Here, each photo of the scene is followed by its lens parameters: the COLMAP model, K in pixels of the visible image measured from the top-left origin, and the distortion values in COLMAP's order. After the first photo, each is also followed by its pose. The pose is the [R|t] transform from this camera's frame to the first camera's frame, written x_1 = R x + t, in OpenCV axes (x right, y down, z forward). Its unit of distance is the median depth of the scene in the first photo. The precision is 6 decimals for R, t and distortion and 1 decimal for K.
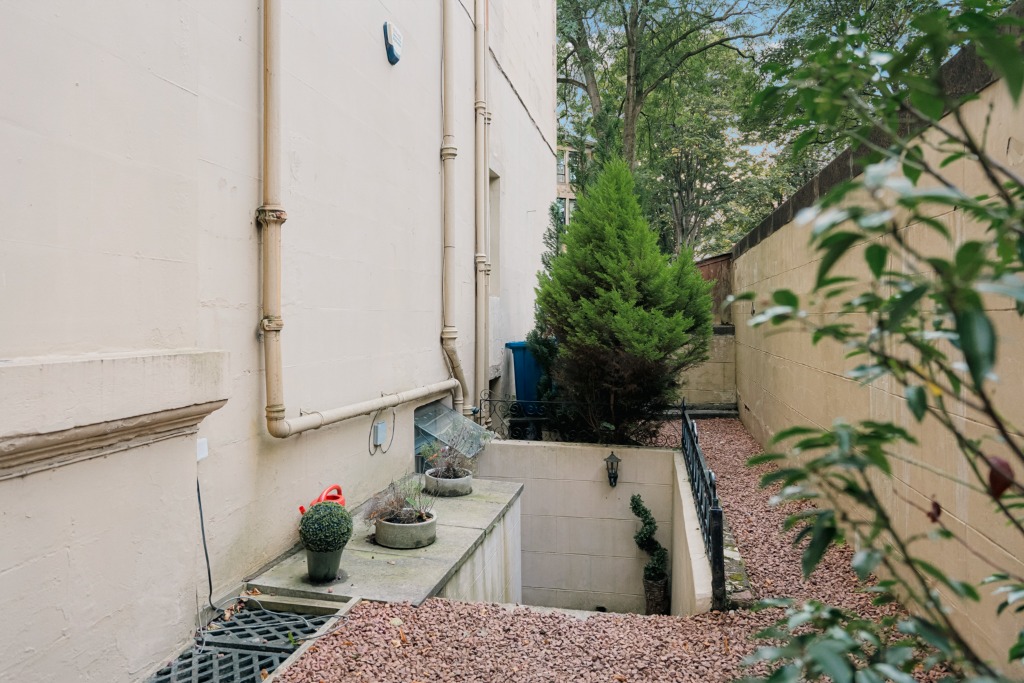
lens RADIAL K [[686.3, 0, 496.7], [0, 686.3, 318.7], [0, 0, 1]] dist [0.000866, 0.000493]
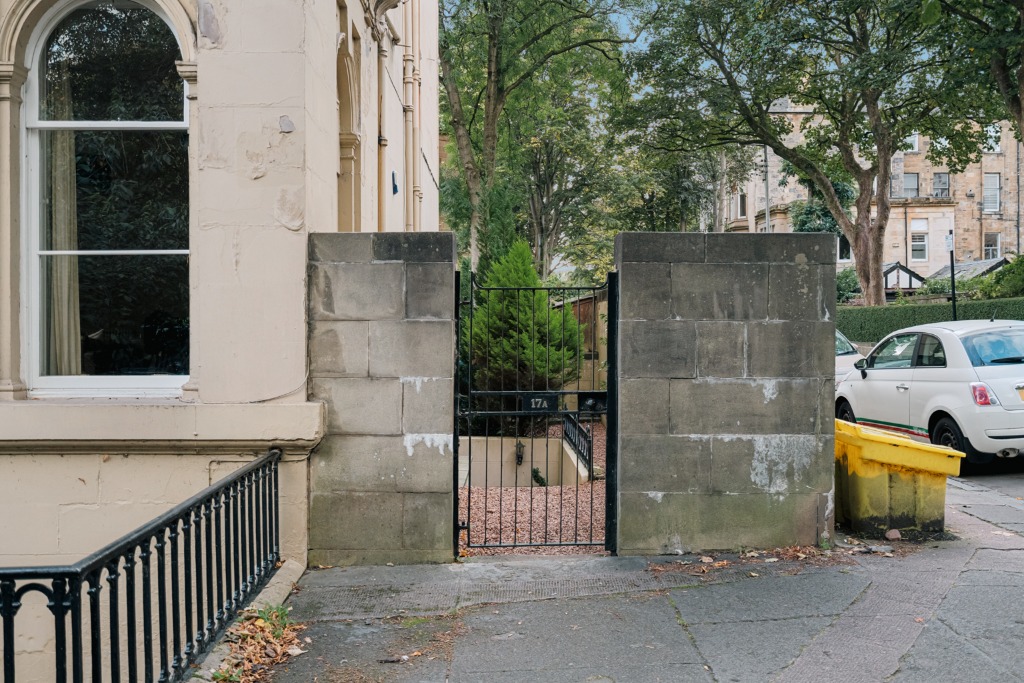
lens RADIAL K [[974.1, 0, 512.3], [0, 974.1, 341.4], [0, 0, 1]] dist [-0.017424, 0.000000]
pose [[0.970488, -0.002470, 0.241138, -0.353476], [-0.000759, 0.999911, 0.013297, -0.048754], [-0.241150, -0.013088, 0.970400, -1.033155]]
